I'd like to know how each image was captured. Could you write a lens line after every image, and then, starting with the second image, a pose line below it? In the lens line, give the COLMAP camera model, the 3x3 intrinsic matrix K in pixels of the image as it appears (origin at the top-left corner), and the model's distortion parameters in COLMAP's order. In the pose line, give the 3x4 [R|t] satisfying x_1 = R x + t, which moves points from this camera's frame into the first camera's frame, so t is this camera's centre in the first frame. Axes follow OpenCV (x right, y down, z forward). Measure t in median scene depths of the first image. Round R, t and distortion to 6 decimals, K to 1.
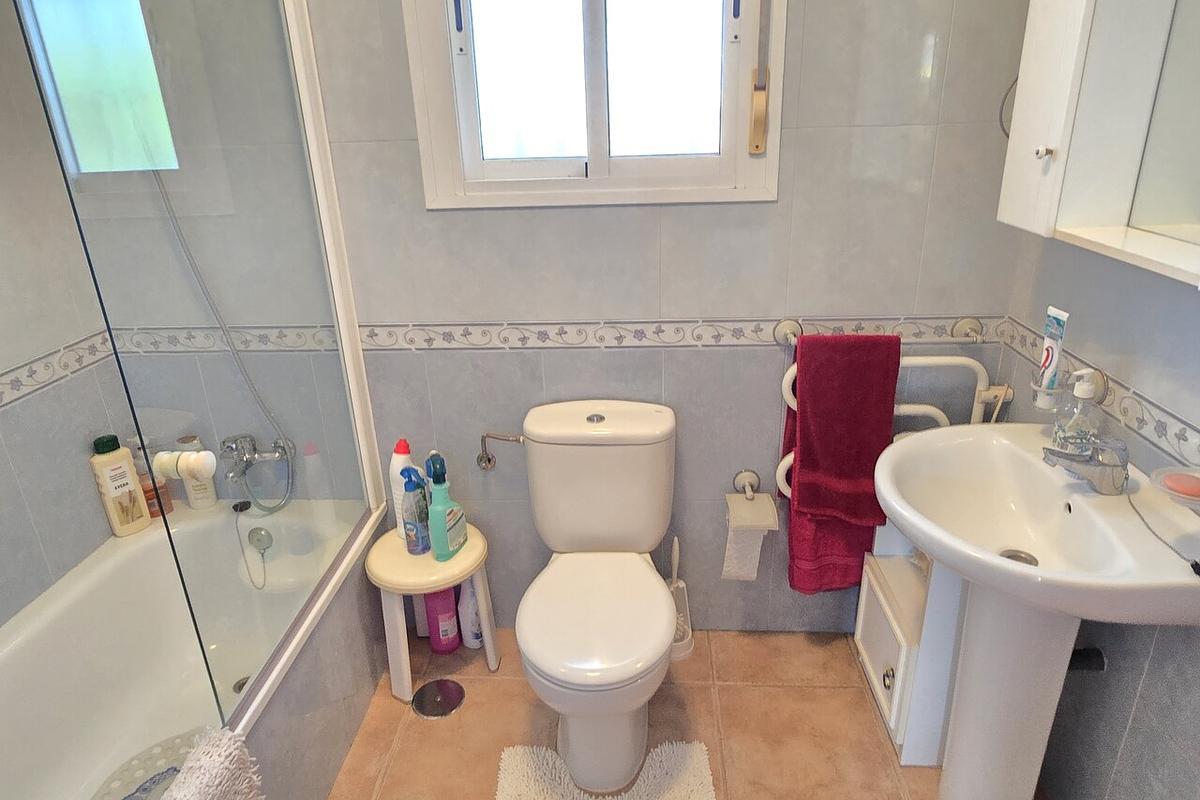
lens RADIAL K [[728.1, 0, 602.5], [0, 728.1, 395.1], [0, 0, 1]] dist [0.001358, 0.001039]
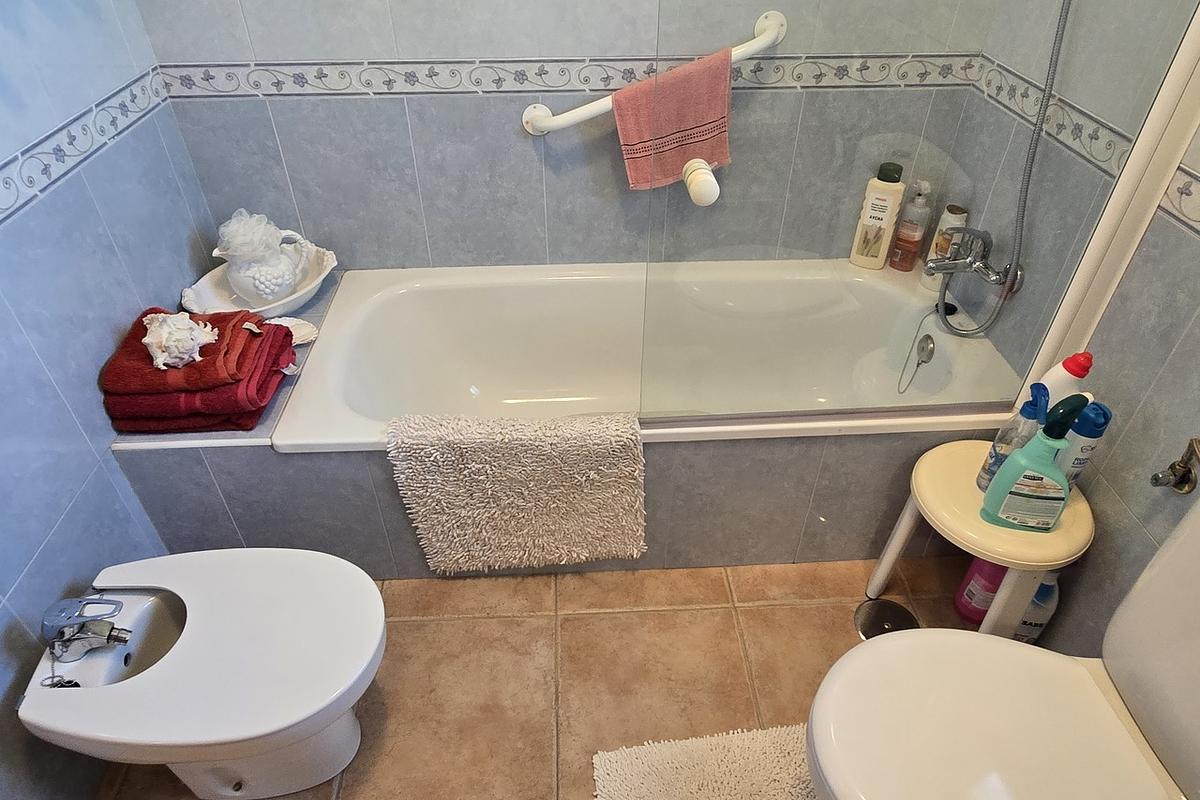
lens RADIAL K [[728.1, 0, 600.9], [0, 728.1, 402.2], [0, 0, 1]] dist [0.001358, 0.001039]
pose [[0.108507, 0.651761, -0.750623, 0.197945], [-0.372219, 0.726790, 0.577260, -0.123558], [0.921780, 0.216760, 0.321460, 0.397204]]
